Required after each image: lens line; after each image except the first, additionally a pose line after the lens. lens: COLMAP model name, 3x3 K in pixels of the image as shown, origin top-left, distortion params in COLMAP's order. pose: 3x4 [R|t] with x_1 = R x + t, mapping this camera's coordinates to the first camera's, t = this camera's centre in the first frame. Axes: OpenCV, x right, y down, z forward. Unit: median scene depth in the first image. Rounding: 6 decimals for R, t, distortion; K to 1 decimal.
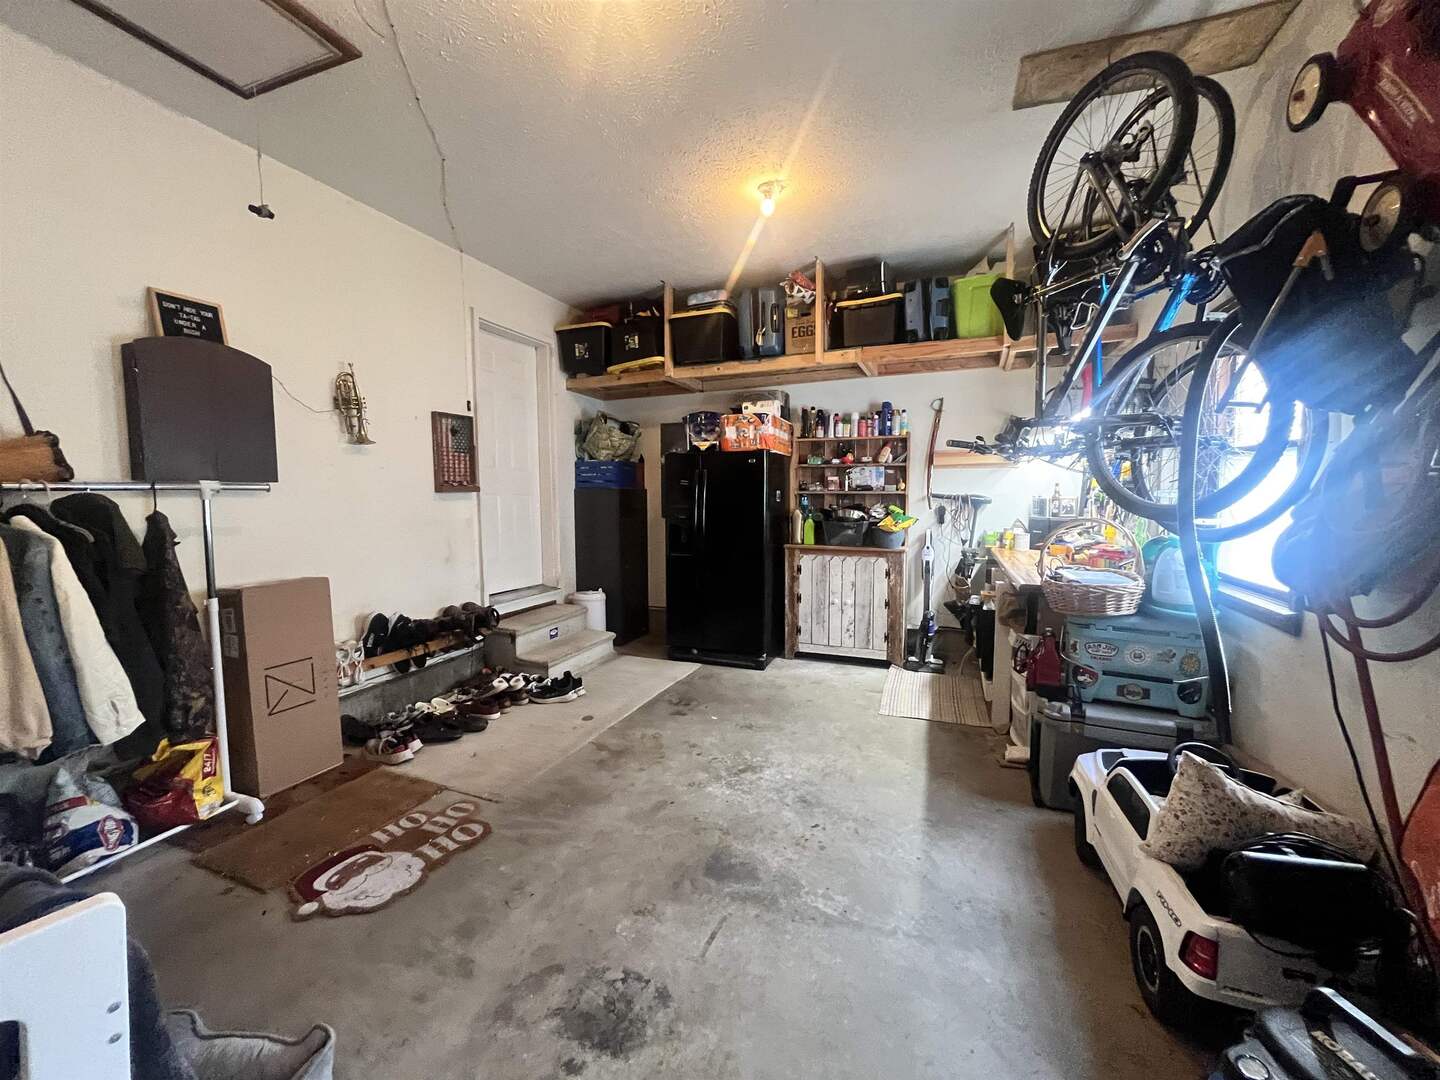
lens RADIAL K [[580.3, 0, 715.9], [0, 580.3, 538.4], [0, 0, 1]] dist [-0.000495, -0.000119]
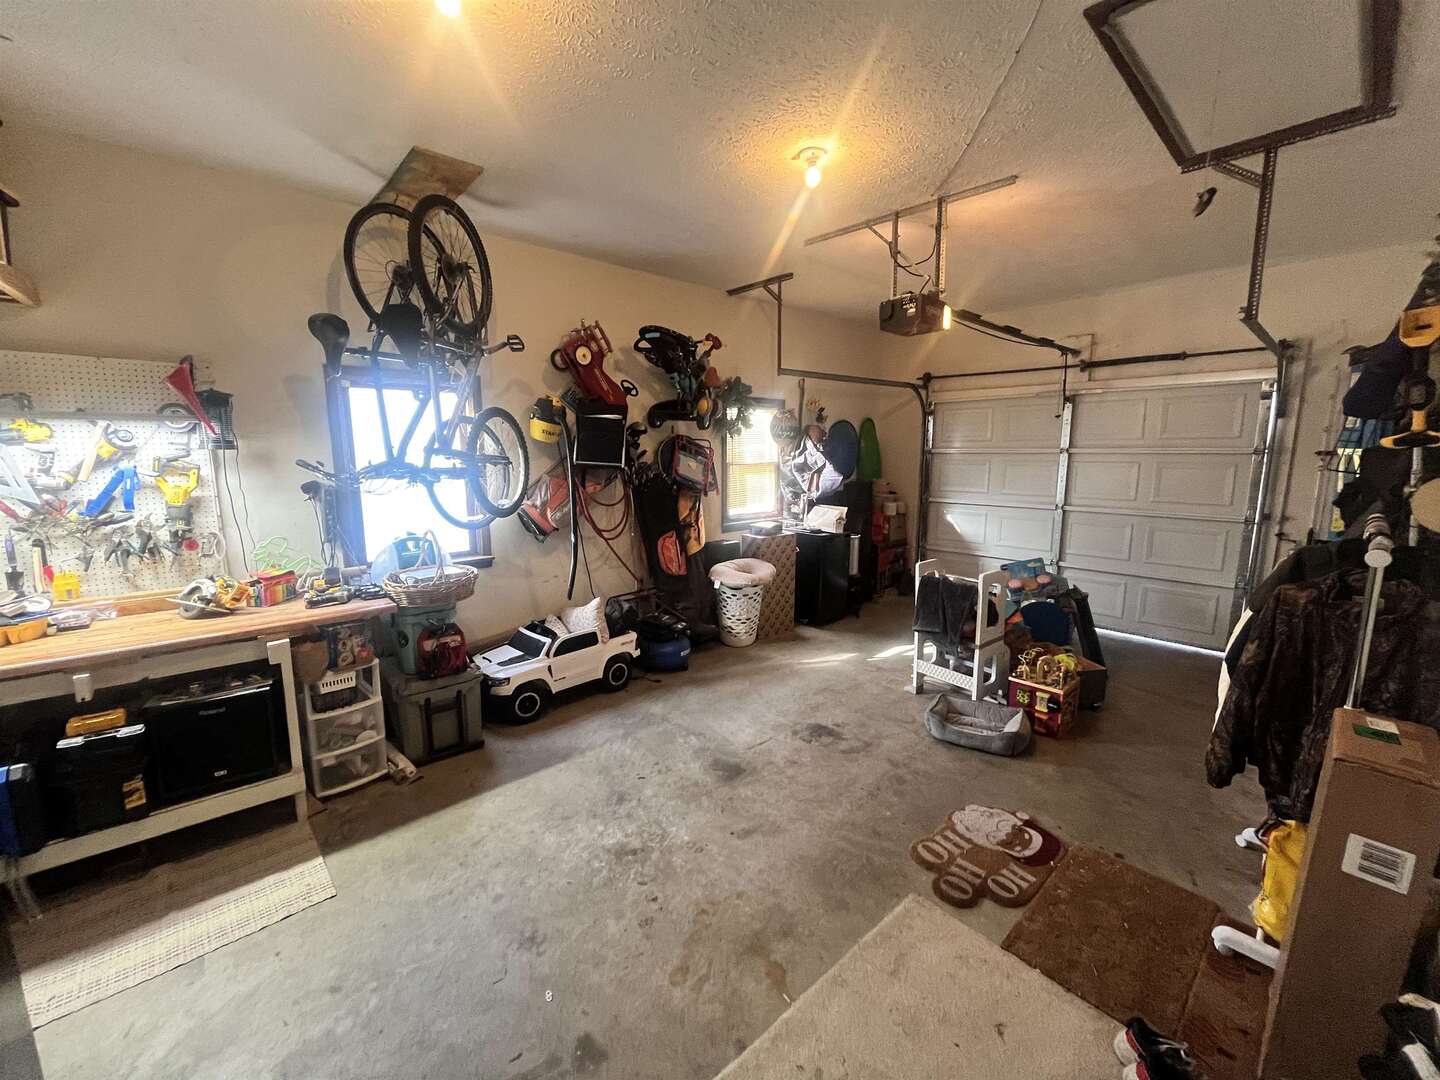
lens RADIAL K [[580.3, 0, 715.9], [0, 580.3, 538.4], [0, 0, 1]] dist [-0.000495, -0.000119]
pose [[-0.894389, -0.058971, 0.443385, -0.531087], [0.046821, 0.973482, 0.223922, -0.299289], [-0.444832, 0.221033, -0.867911, 2.033402]]
